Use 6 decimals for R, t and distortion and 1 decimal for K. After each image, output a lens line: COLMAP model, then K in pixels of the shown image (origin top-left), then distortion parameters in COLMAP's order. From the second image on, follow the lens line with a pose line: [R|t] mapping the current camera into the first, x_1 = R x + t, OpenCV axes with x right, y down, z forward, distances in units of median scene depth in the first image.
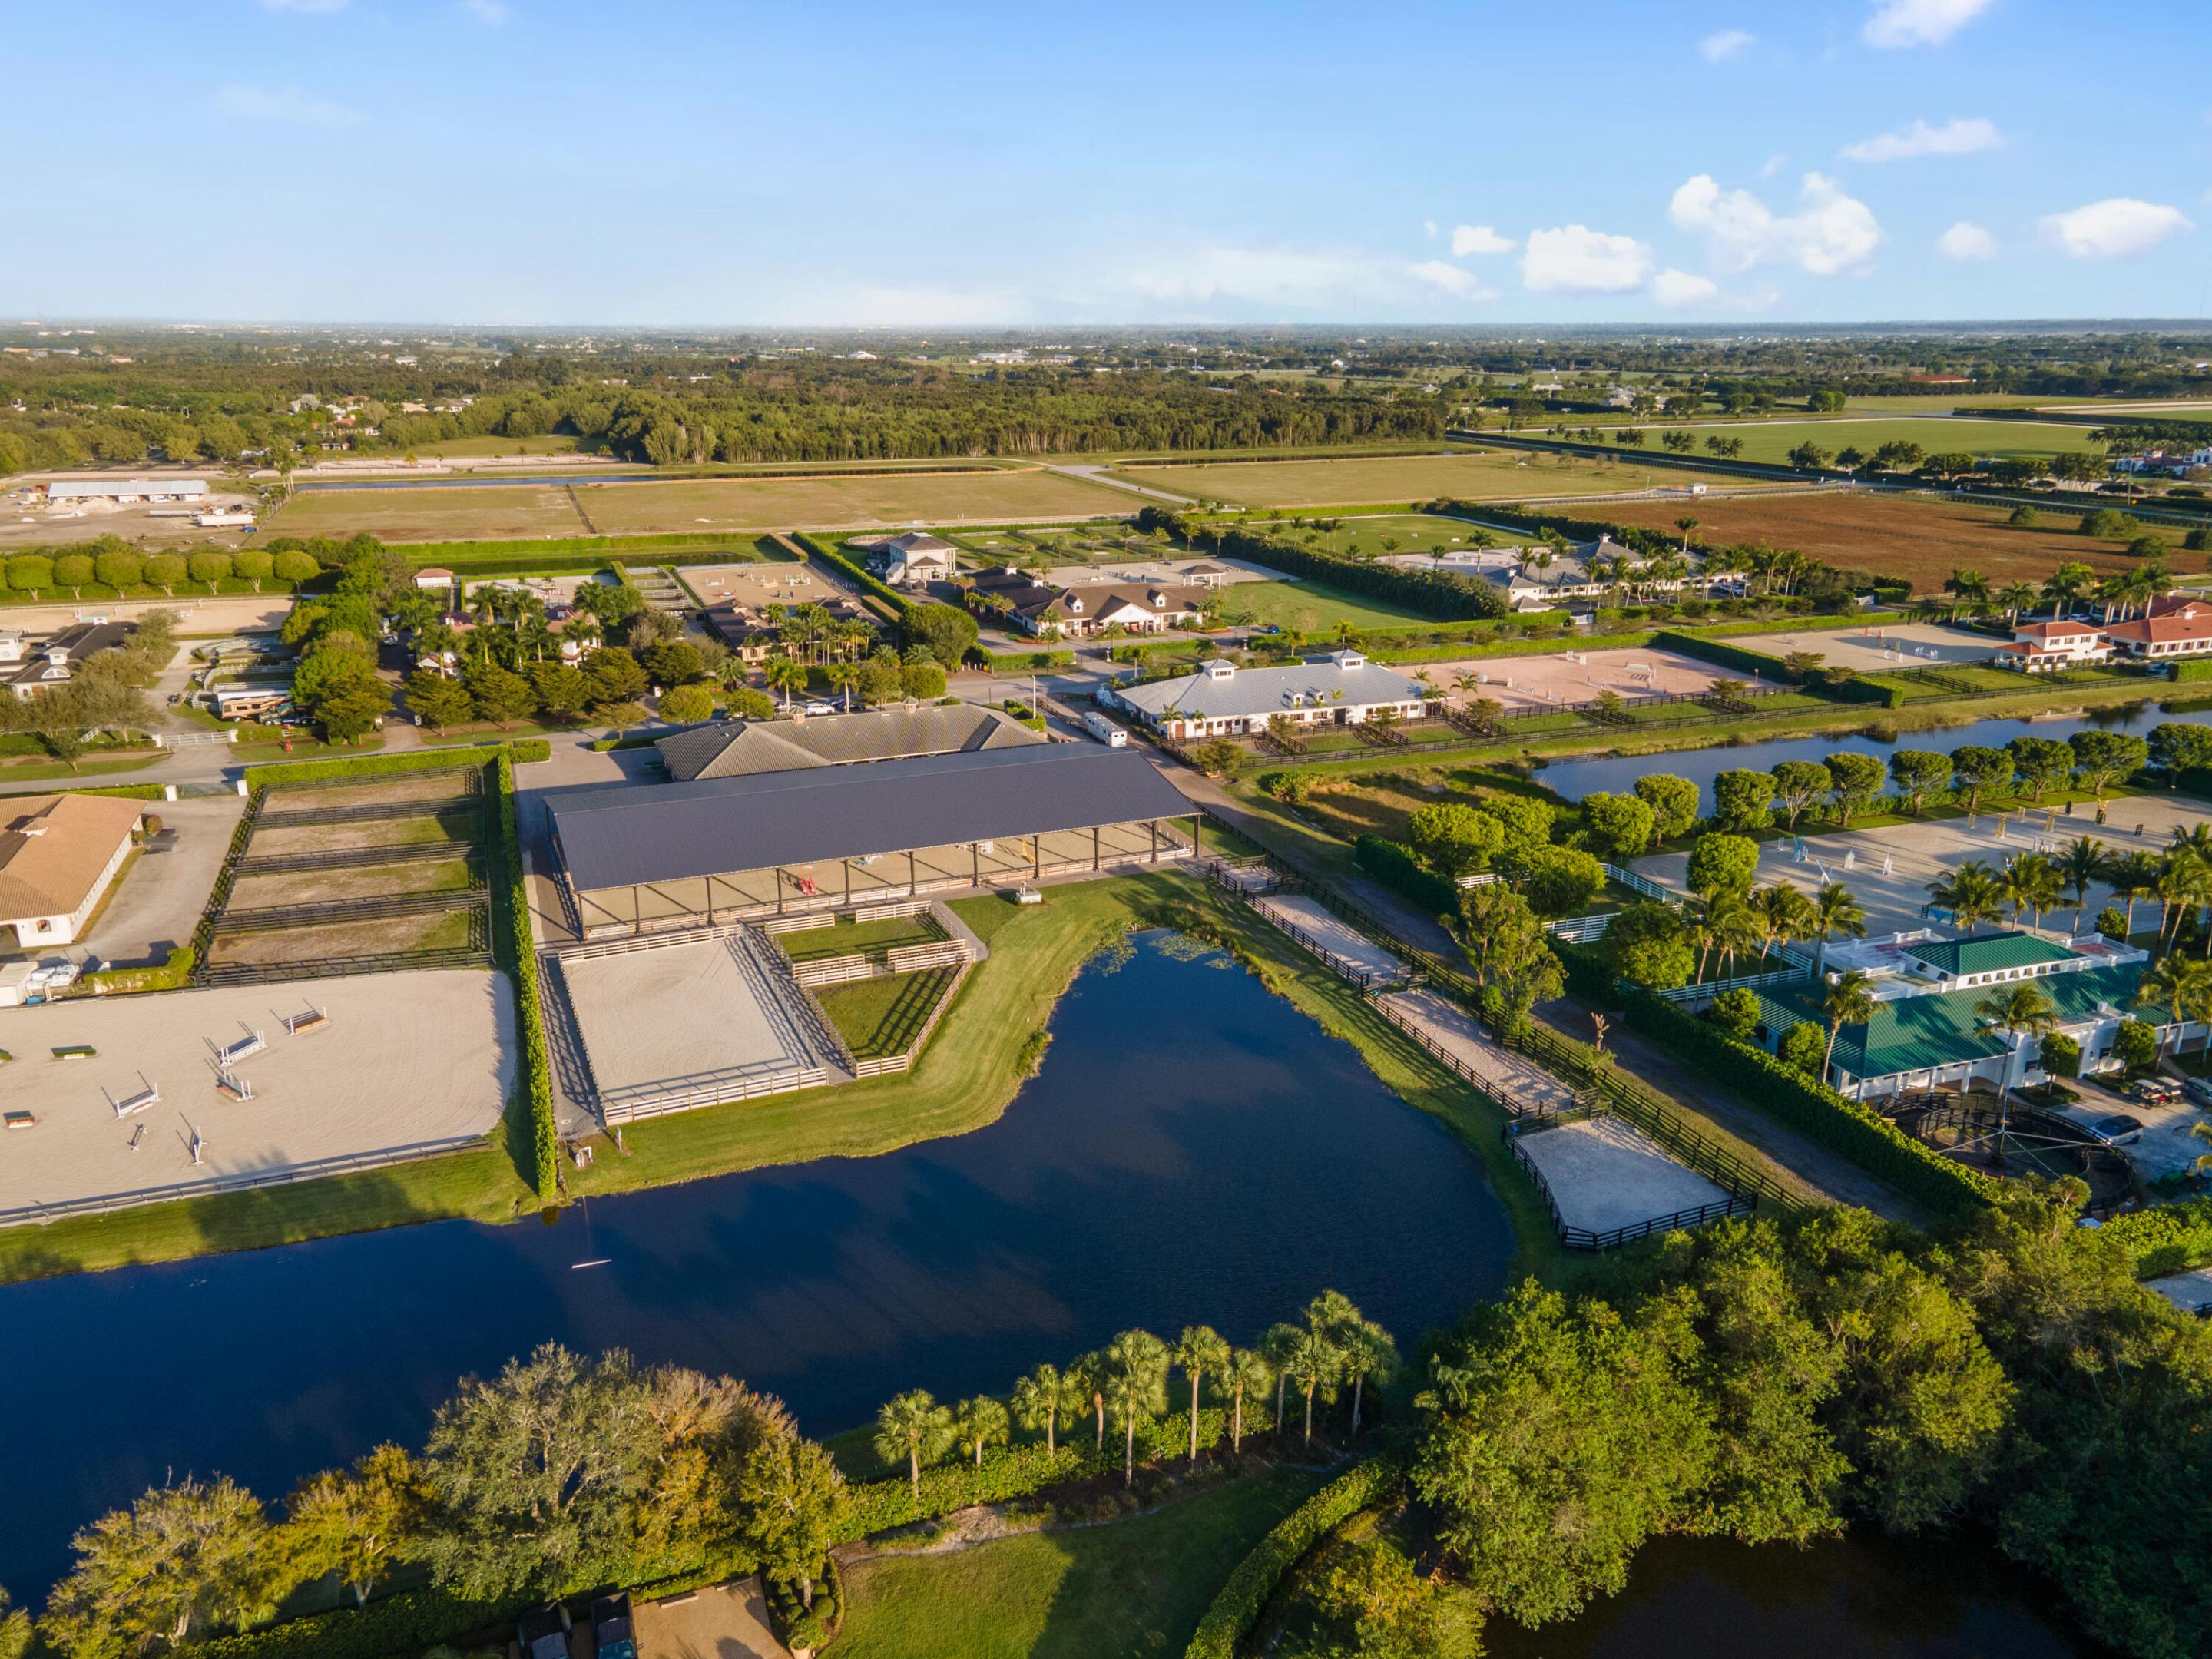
lens RADIAL K [[1565.5, 0, 1115.6], [0, 1565.5, 839.4], [0, 0, 1]] dist [0.038343, -0.003653]
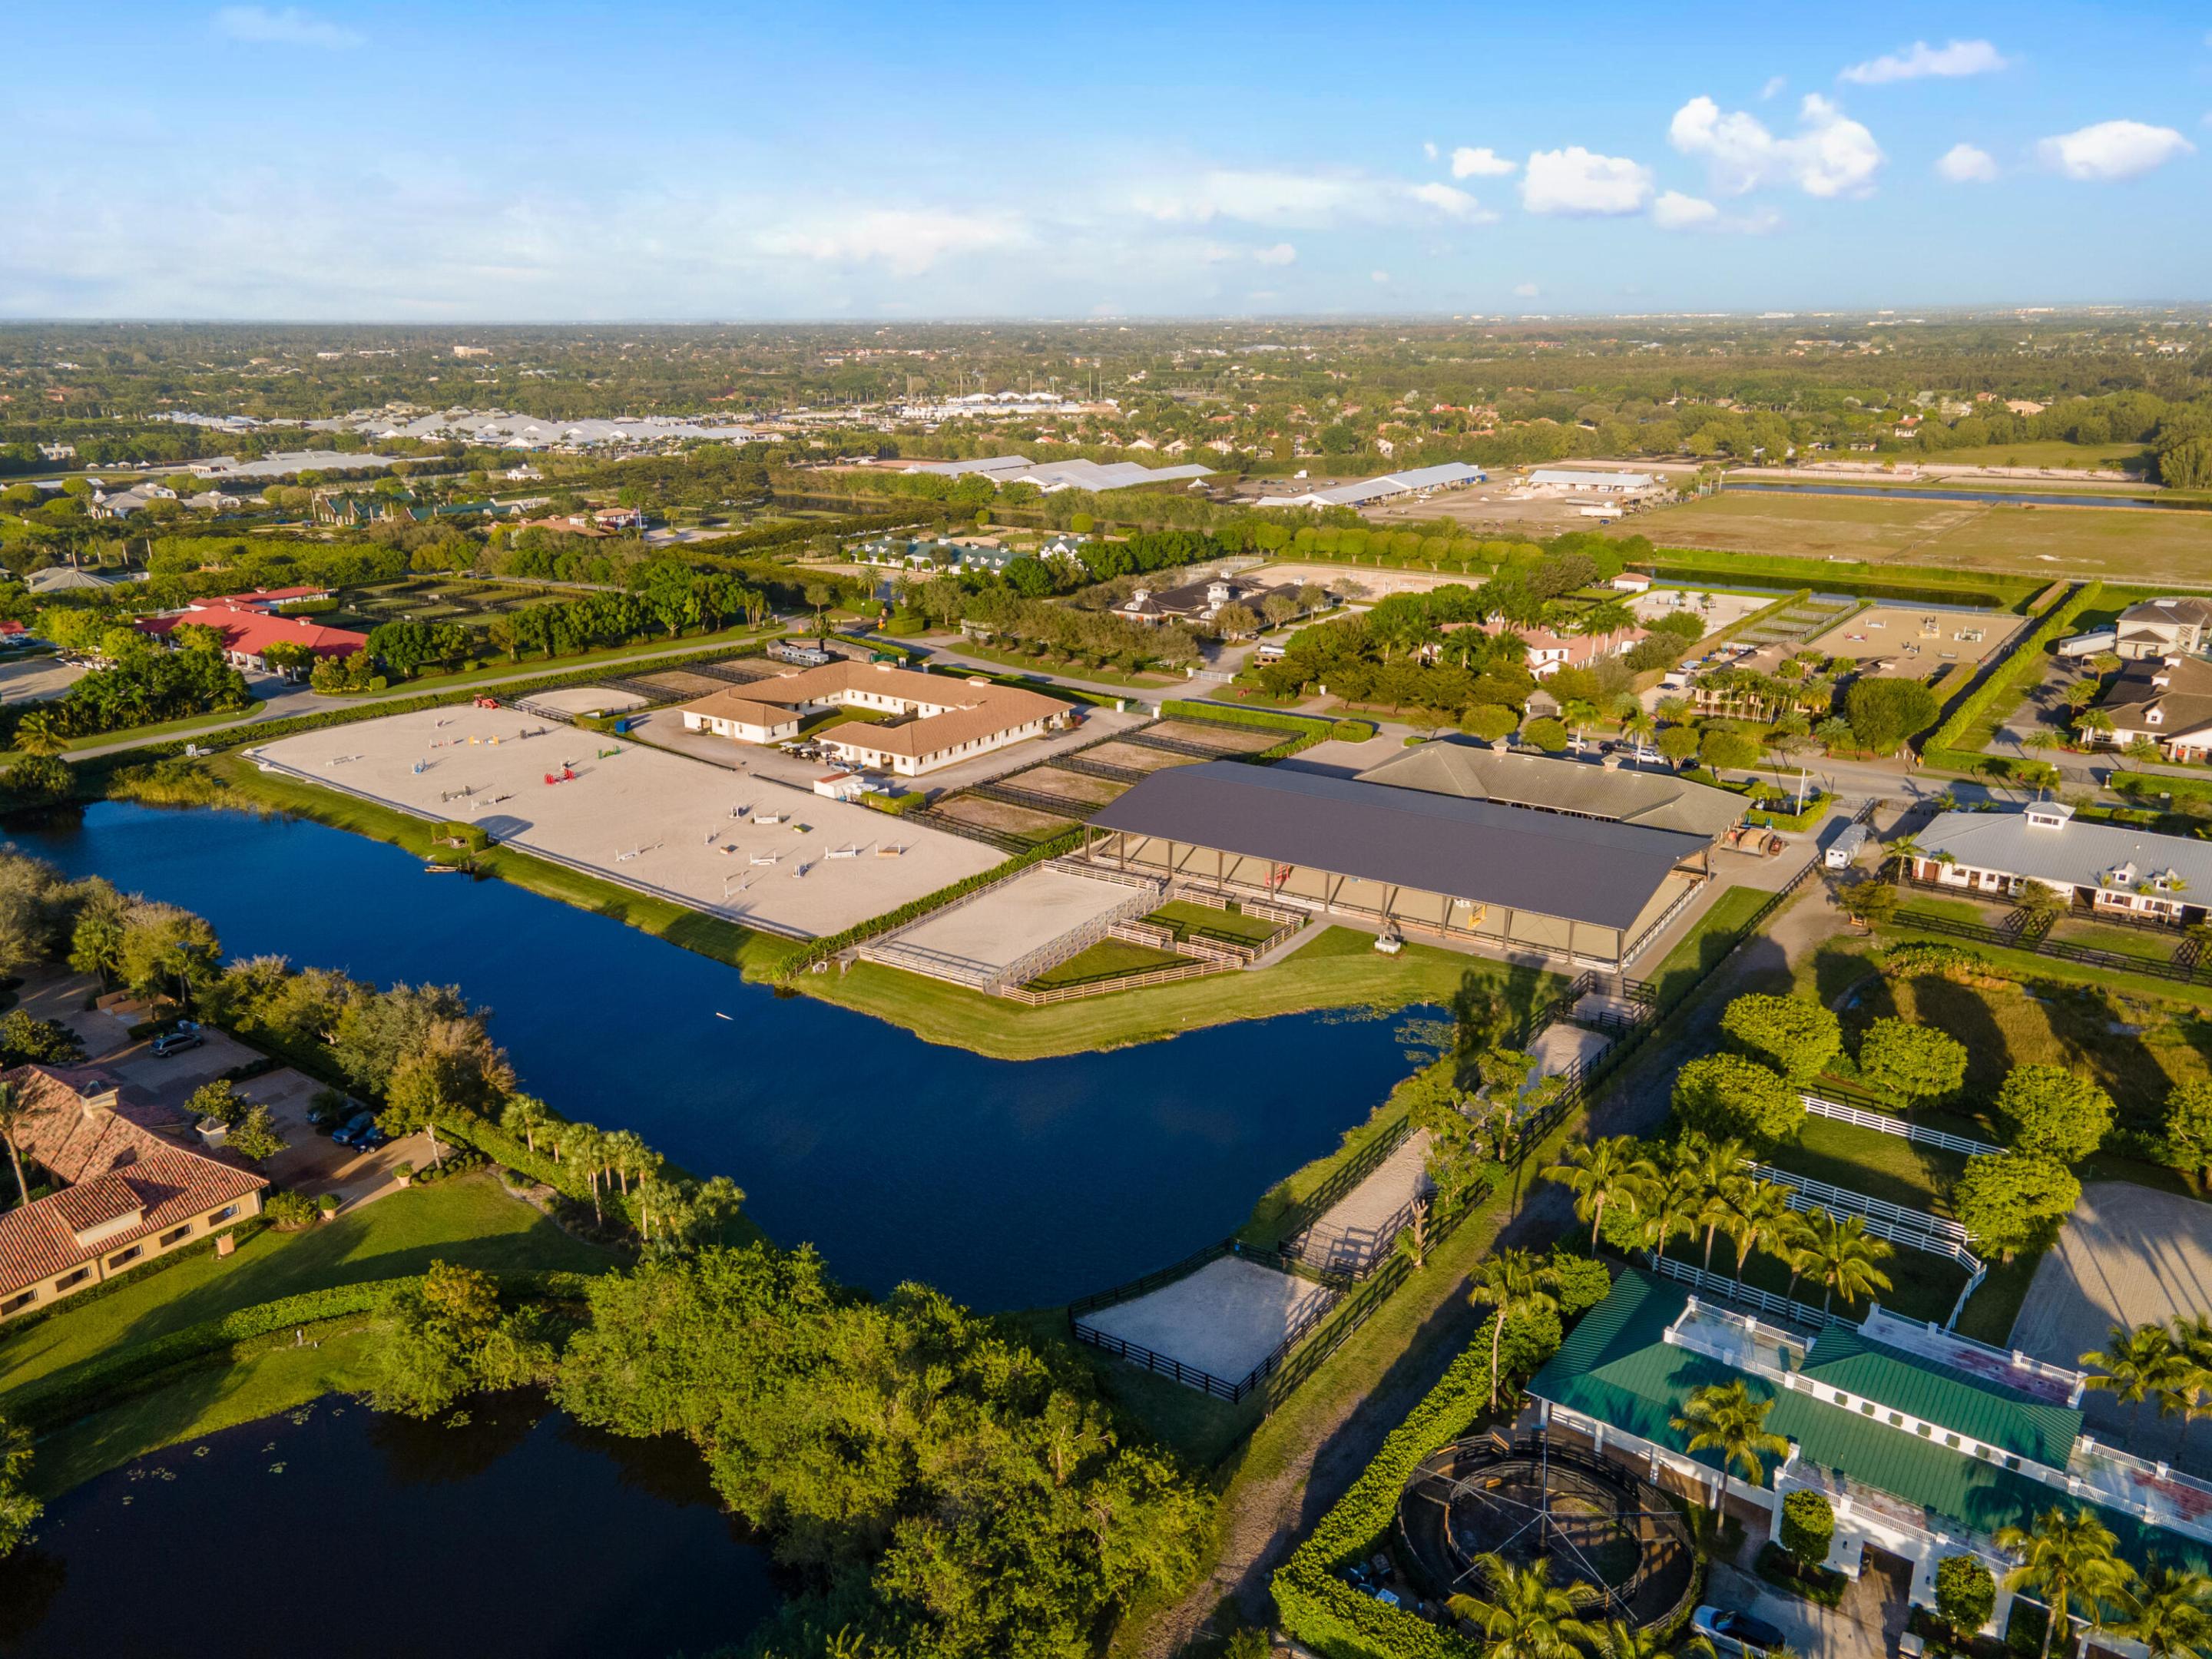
lens RADIAL K [[1565.5, 0, 1115.6], [0, 1565.5, 839.4], [0, 0, 1]] dist [0.038343, -0.003653]
pose [[0.558643, 0.260113, -0.787565, 0.592979], [-0.253980, 0.957584, 0.136111, -0.116522], [0.789565, 0.123988, 0.601011, 0.192611]]
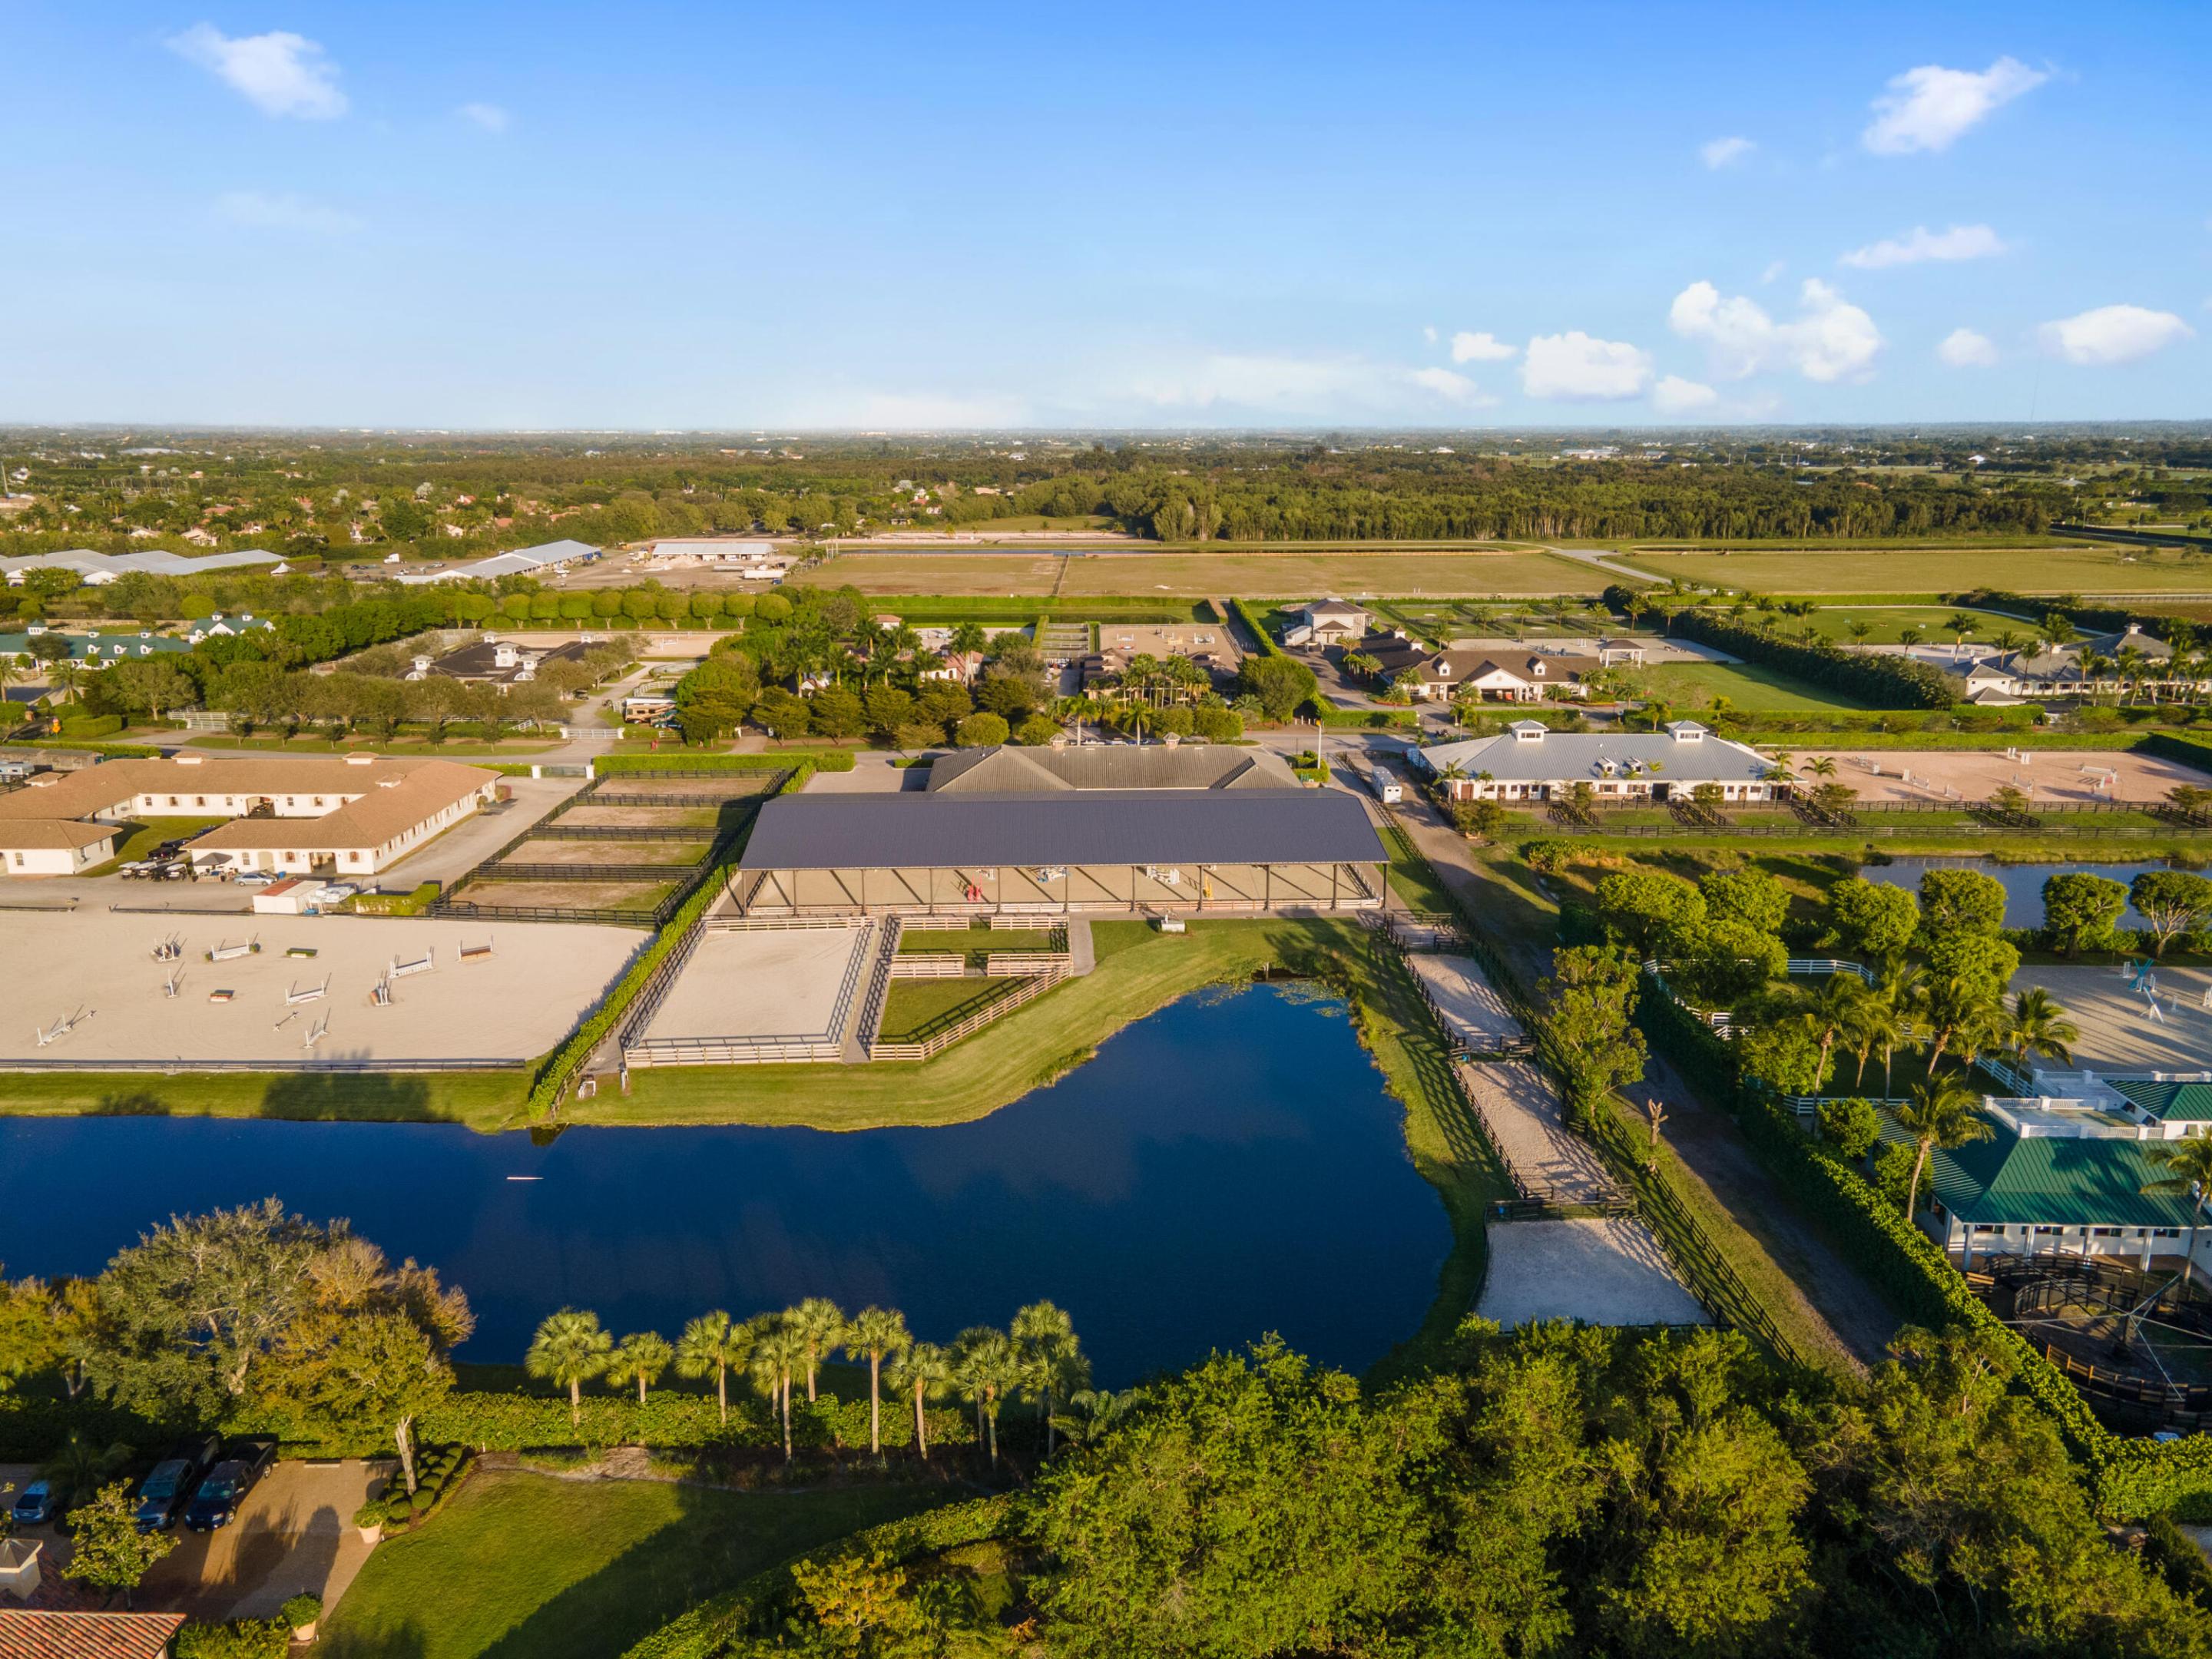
lens RADIAL K [[1589.7, 0, 1106.0], [0, 1589.7, 829.5], [0, 0, 1]] dist [0.003833, 0.056306]
pose [[0.937876, 0.084405, -0.336547, 0.206784], [-0.106179, 0.993245, -0.046791, 0.025446], [0.330325, 0.079619, 0.940503, 0.058446]]
